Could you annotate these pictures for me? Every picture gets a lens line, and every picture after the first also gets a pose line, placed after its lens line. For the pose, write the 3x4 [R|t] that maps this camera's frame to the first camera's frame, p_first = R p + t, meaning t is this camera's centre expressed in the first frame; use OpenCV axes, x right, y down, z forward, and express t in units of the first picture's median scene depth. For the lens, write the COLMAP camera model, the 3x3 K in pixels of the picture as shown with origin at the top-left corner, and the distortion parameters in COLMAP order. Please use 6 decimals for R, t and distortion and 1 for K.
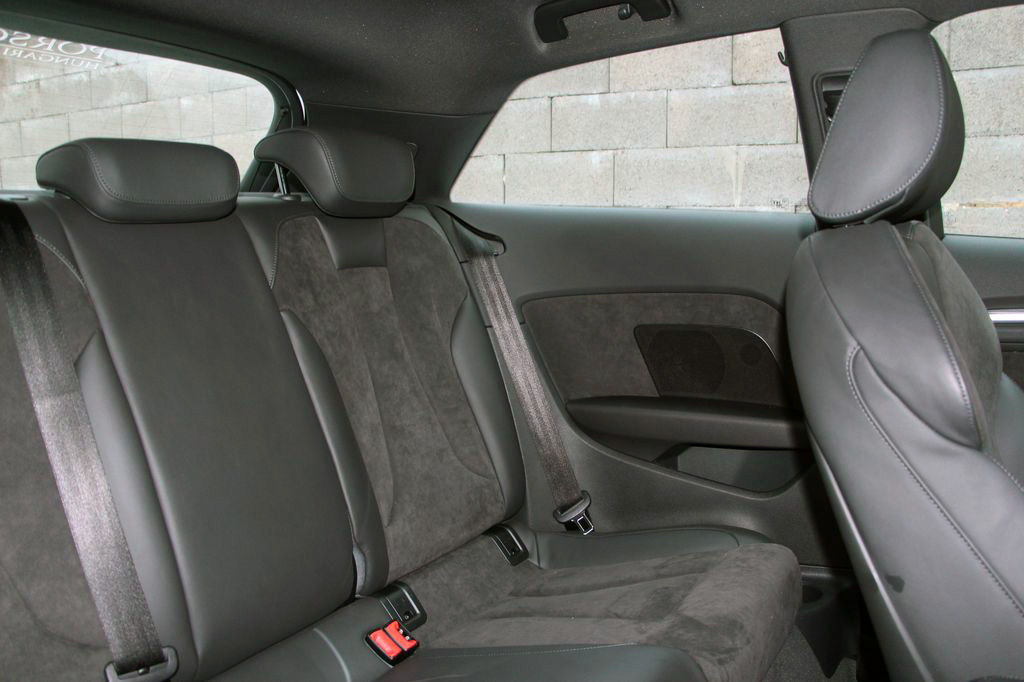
lens RADIAL K [[881.6, 0, 513.6], [0, 881.6, 341.5], [0, 0, 1]] dist [-0.171492, 0.137375]
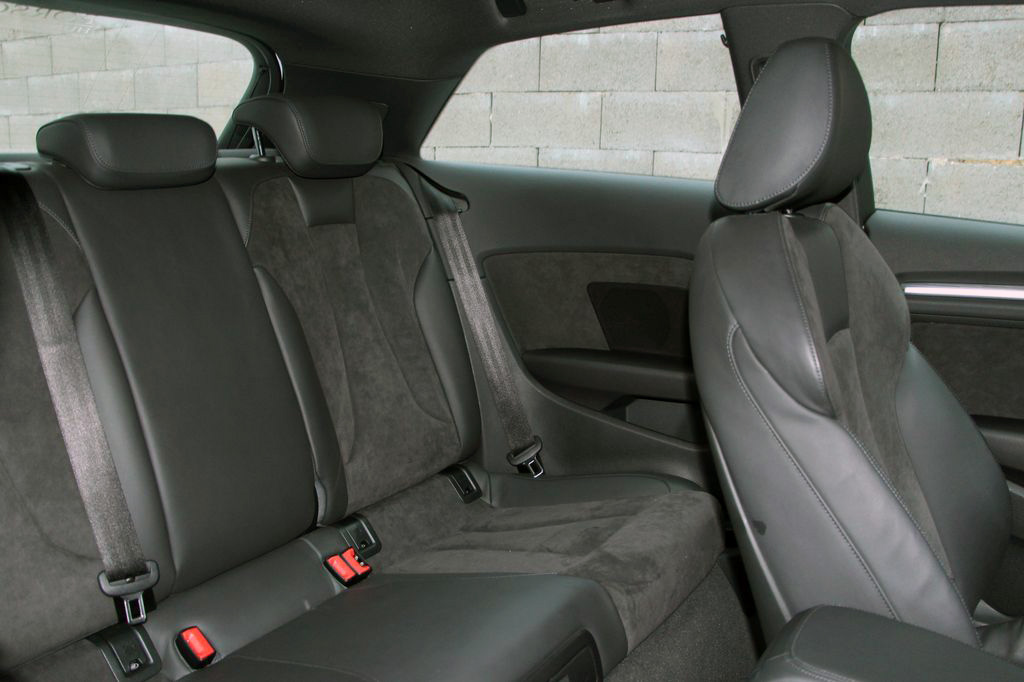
lens RADIAL K [[938.5, 0, 484.5], [0, 938.5, 328.7], [0, 0, 1]] dist [-0.120946, 0.000000]
pose [[0.999105, 0.027880, -0.031824, 0.056030], [-0.025914, 0.997825, 0.060609, -0.031591], [0.033445, -0.059730, 0.997654, -0.150525]]
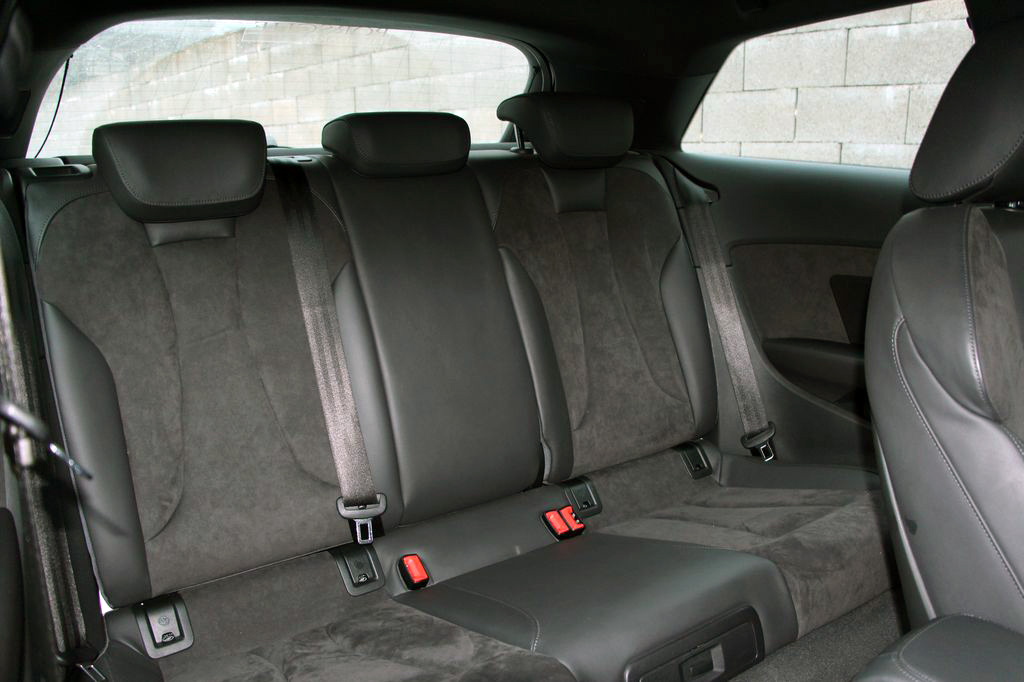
lens RADIAL K [[881.6, 0, 491.1], [0, 881.6, 353.6], [0, 0, 1]] dist [-0.171492, 0.137375]
pose [[0.916560, 0.095588, -0.388304, 0.193417], [-0.052460, 0.991361, 0.120213, -0.031129], [0.396441, -0.089812, 0.913657, -0.142079]]
